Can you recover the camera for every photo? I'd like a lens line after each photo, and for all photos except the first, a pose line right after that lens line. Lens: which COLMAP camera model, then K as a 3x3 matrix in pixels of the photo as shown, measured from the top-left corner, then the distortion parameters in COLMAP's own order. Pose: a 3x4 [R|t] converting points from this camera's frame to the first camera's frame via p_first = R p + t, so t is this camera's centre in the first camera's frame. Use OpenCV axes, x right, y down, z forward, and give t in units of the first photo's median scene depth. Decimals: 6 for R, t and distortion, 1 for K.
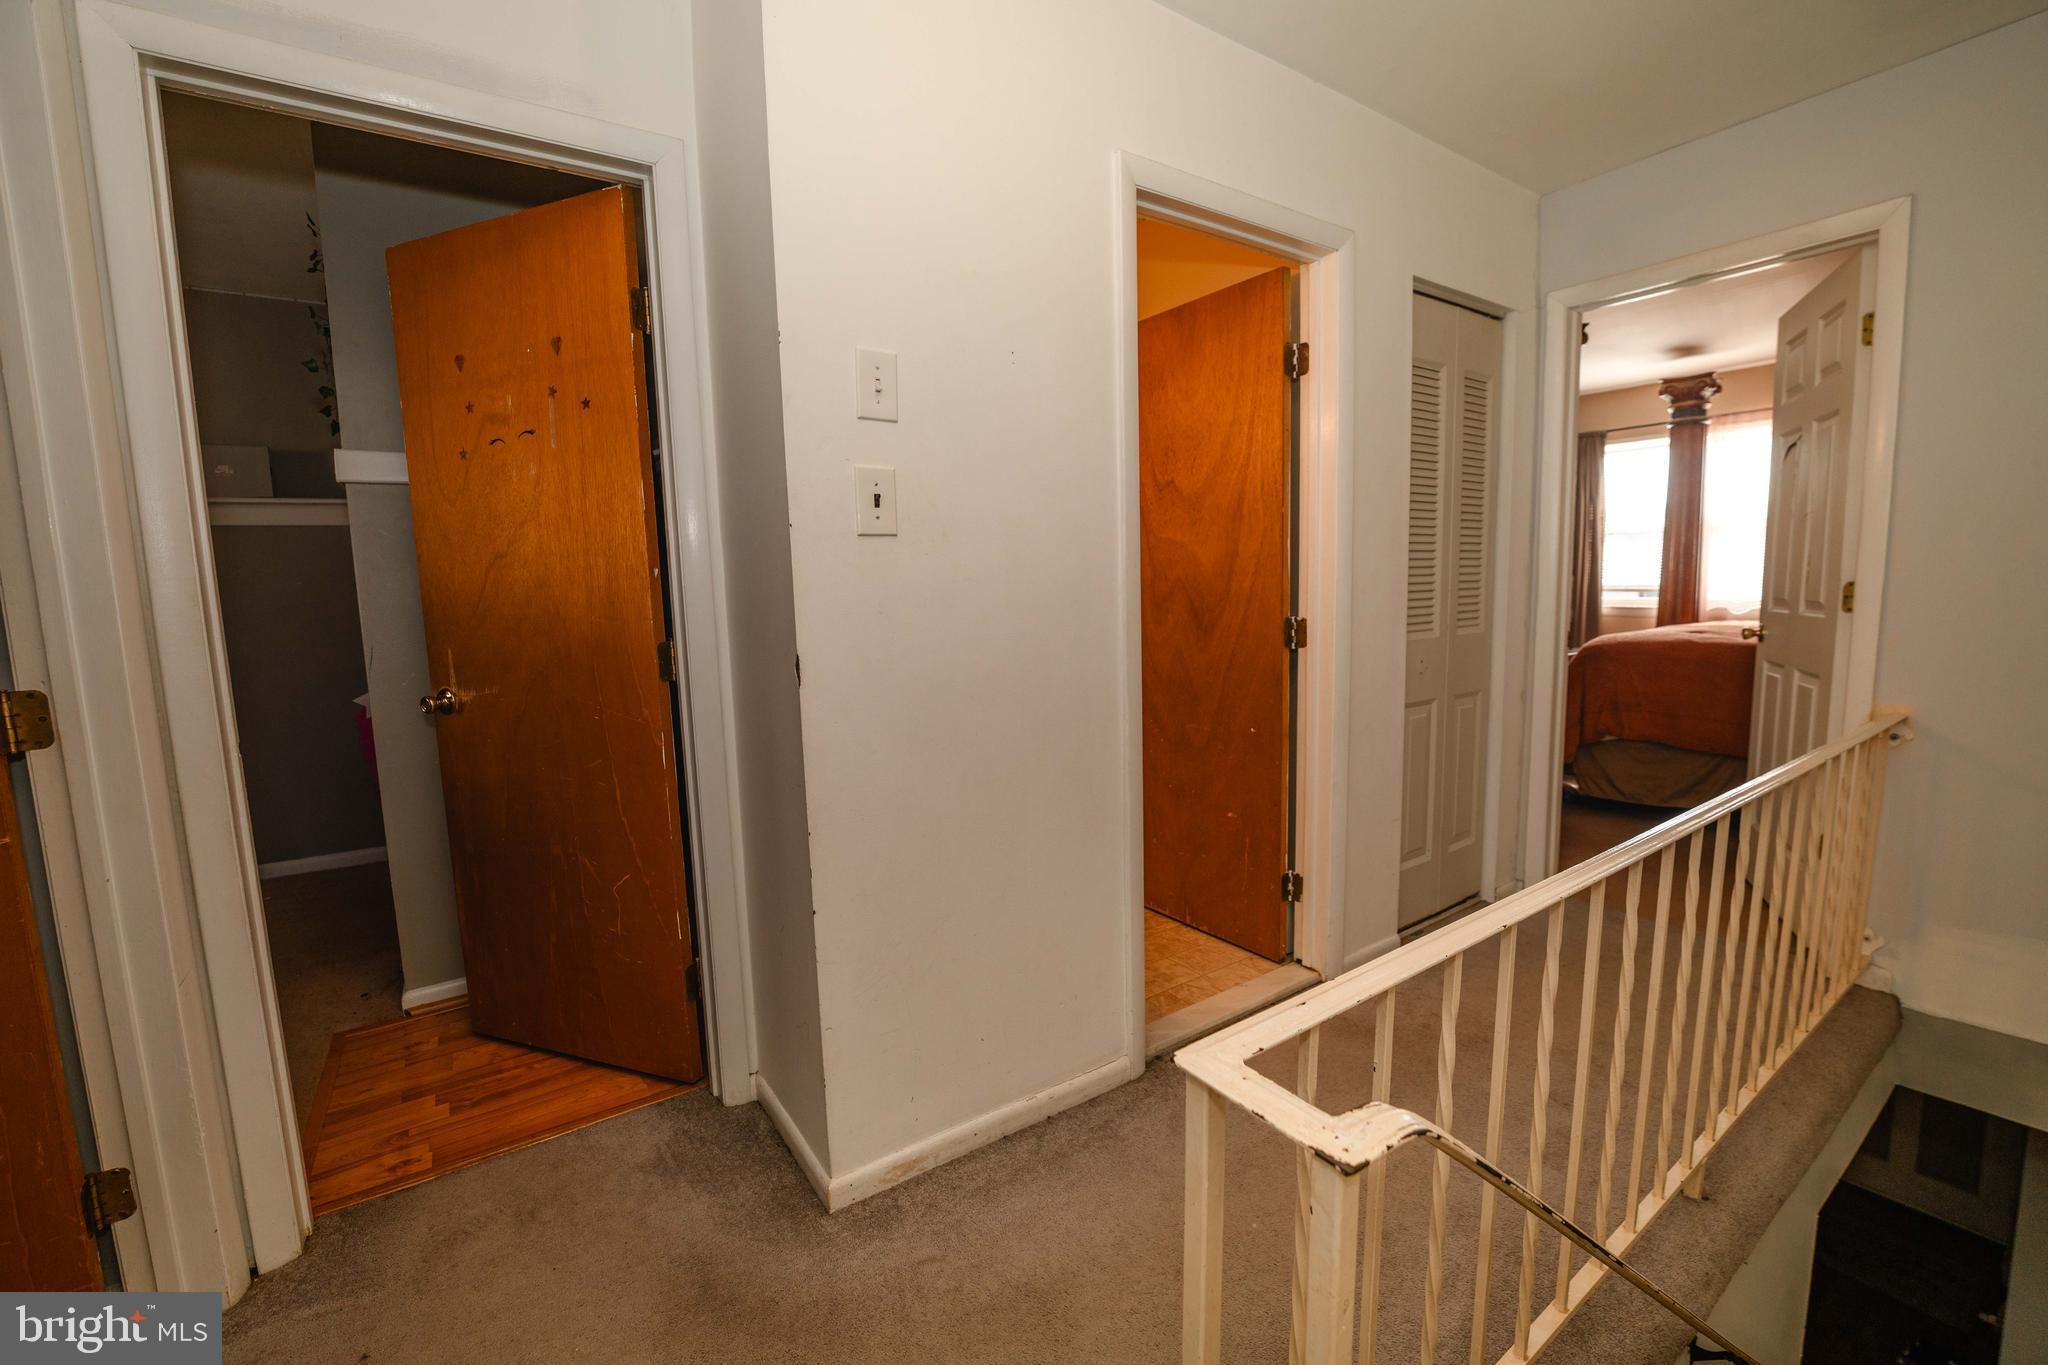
lens RADIAL K [[840.0, 0, 1019.0], [0, 840.0, 687.0], [0, 0, 1]] dist [-0.030305, 0.003834]
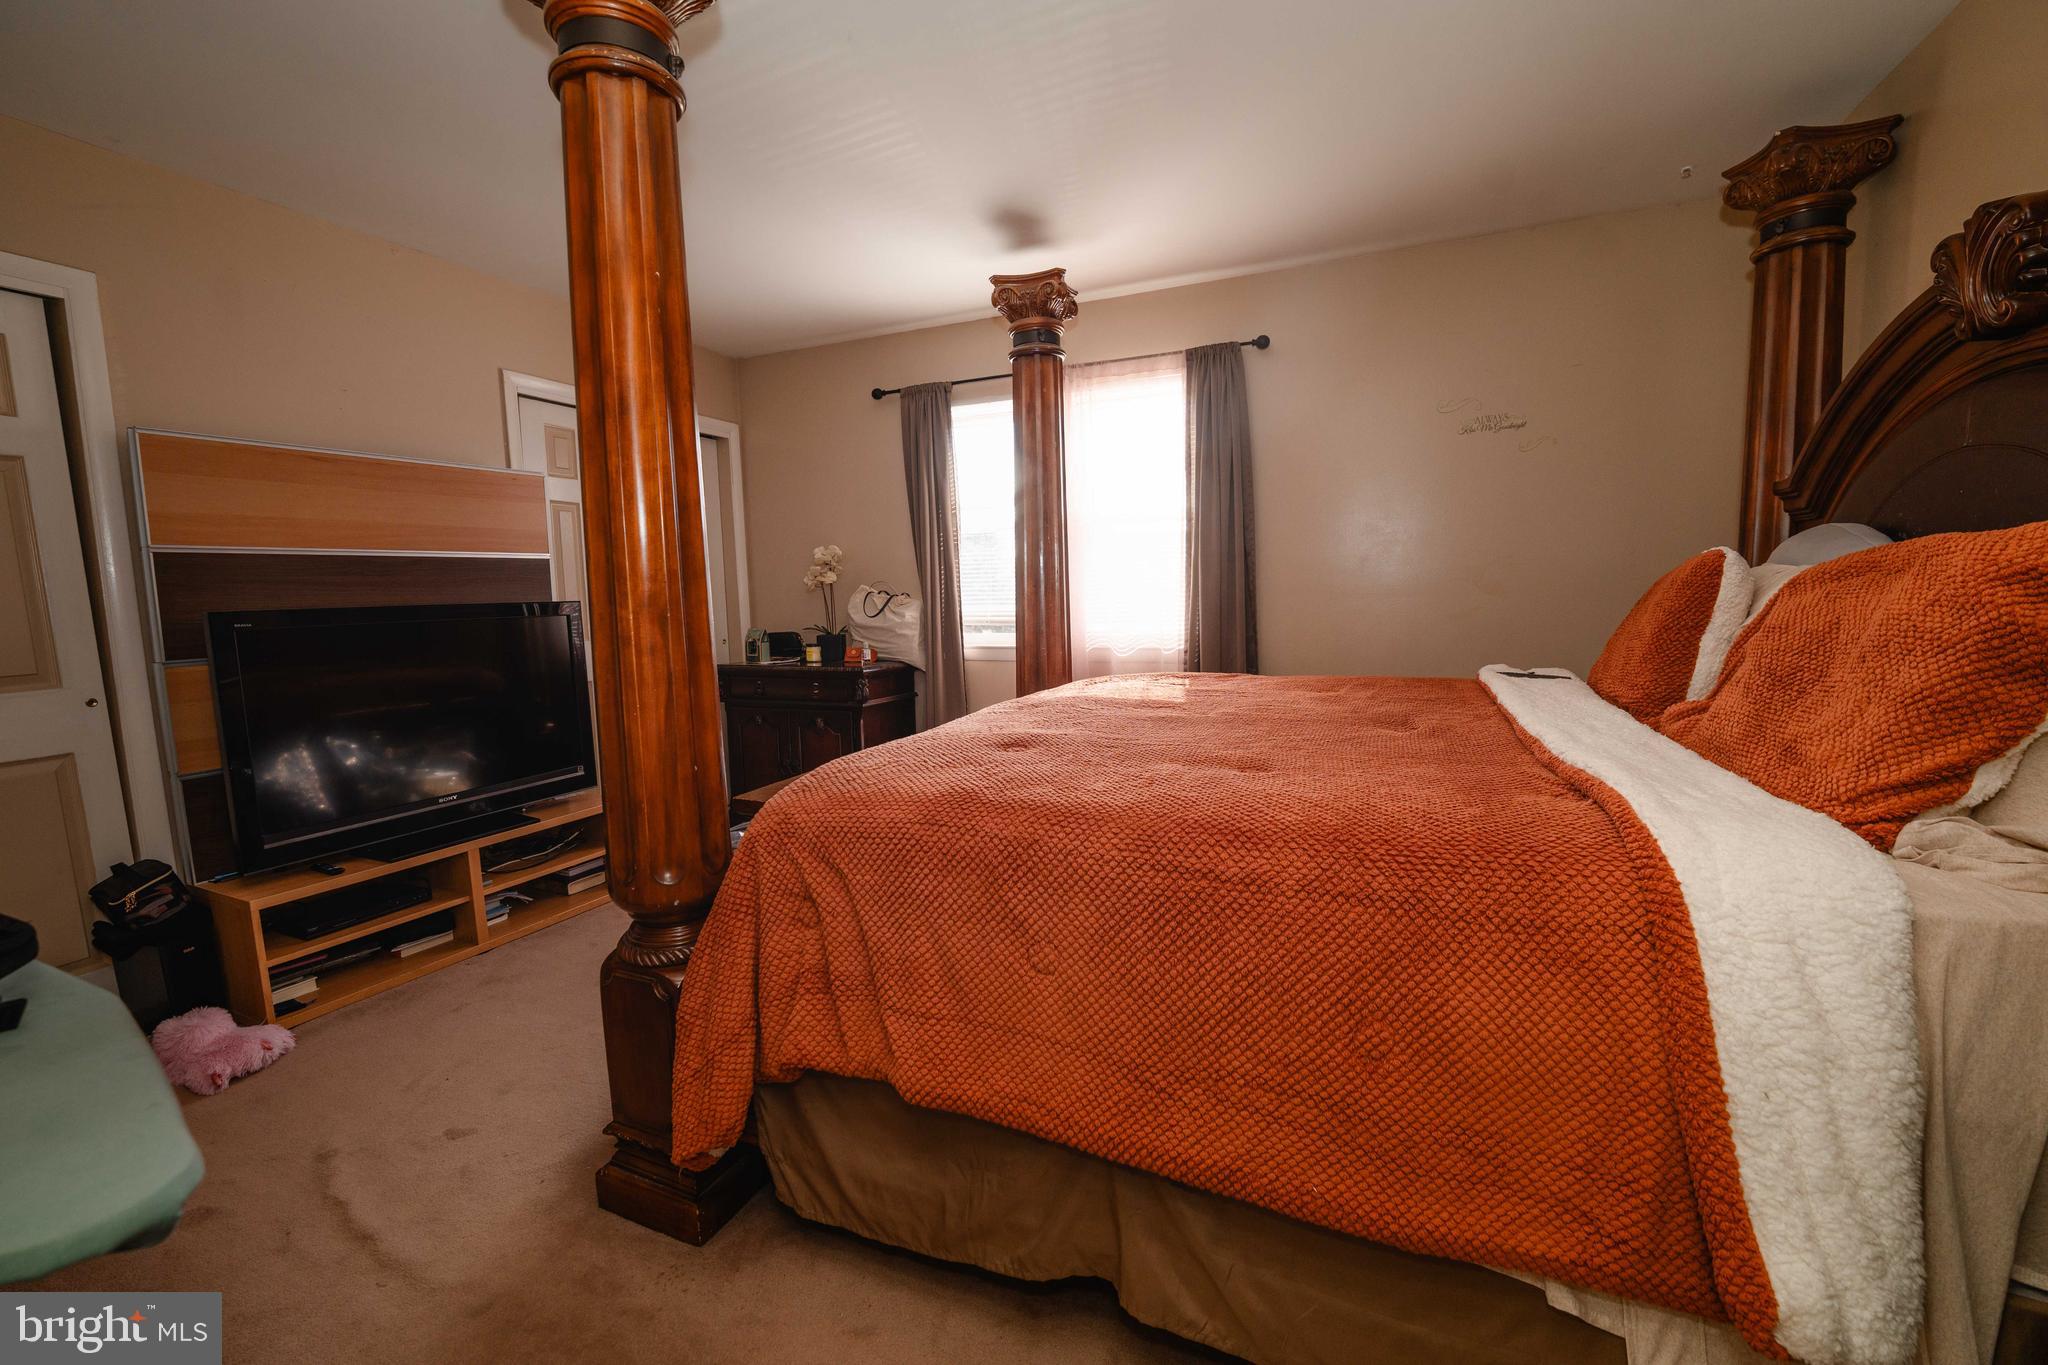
lens RADIAL K [[840.0, 0, 1024.2], [0, 840.0, 688.0], [0, 0, 1]] dist [-0.030305, 0.003834]
pose [[0.844237, -0.057584, 0.532868, 0.460829], [0.076746, 0.996954, -0.013854, -0.064454], [-0.530447, 0.052591, 0.846085, 0.491019]]
